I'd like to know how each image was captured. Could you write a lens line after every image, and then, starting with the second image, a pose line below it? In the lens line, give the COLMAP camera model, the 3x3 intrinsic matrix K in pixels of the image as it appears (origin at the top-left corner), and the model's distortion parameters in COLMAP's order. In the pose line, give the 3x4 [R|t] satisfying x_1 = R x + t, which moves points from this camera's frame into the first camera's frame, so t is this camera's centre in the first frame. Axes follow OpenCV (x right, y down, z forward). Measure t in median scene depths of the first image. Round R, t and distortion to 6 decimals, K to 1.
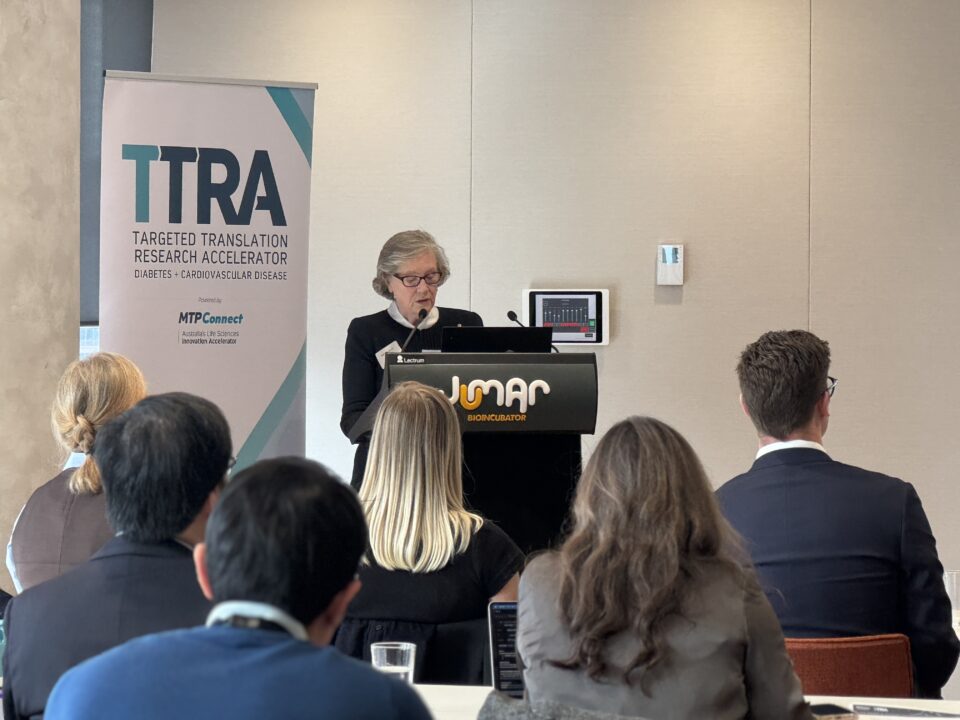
lens RADIAL K [[3689.6, 0, 483.0], [0, 3689.6, 361.0], [0, 0, 1]] dist [-0.397024, 0.000000]
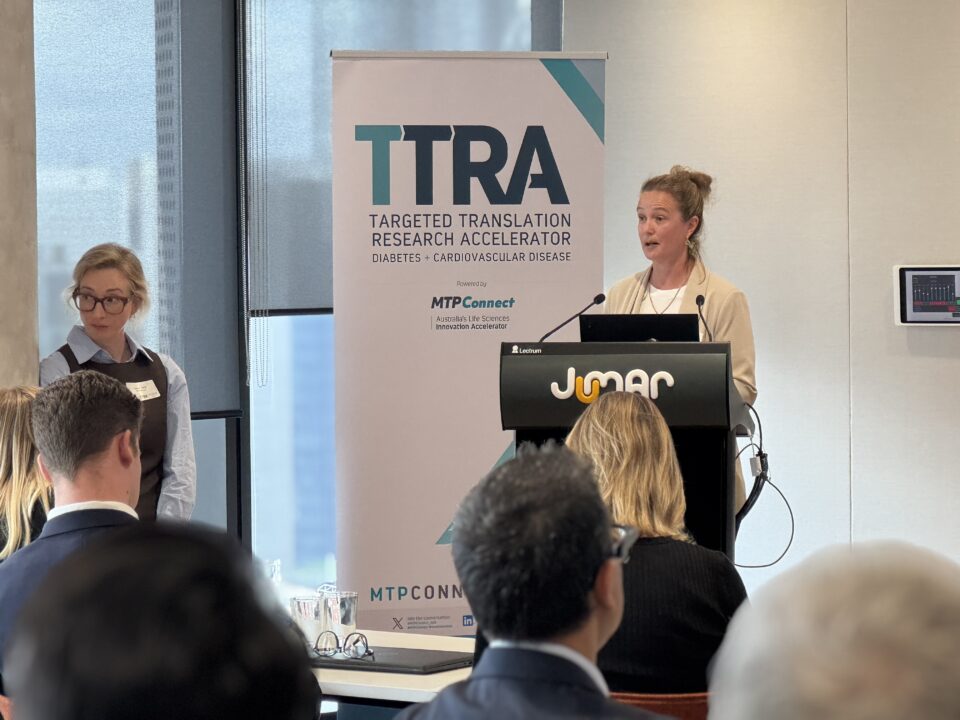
lens RADIAL K [[3689.6, 0, 480.4], [0, 3689.6, 360.4], [0, 0, 1]] dist [-0.397024, 0.000000]
pose [[0.883255, 0.000712, -0.468892, 0.379886], [0.007155, 0.999862, 0.014996, -0.011000], [0.468838, -0.016600, 0.883128, 0.152020]]
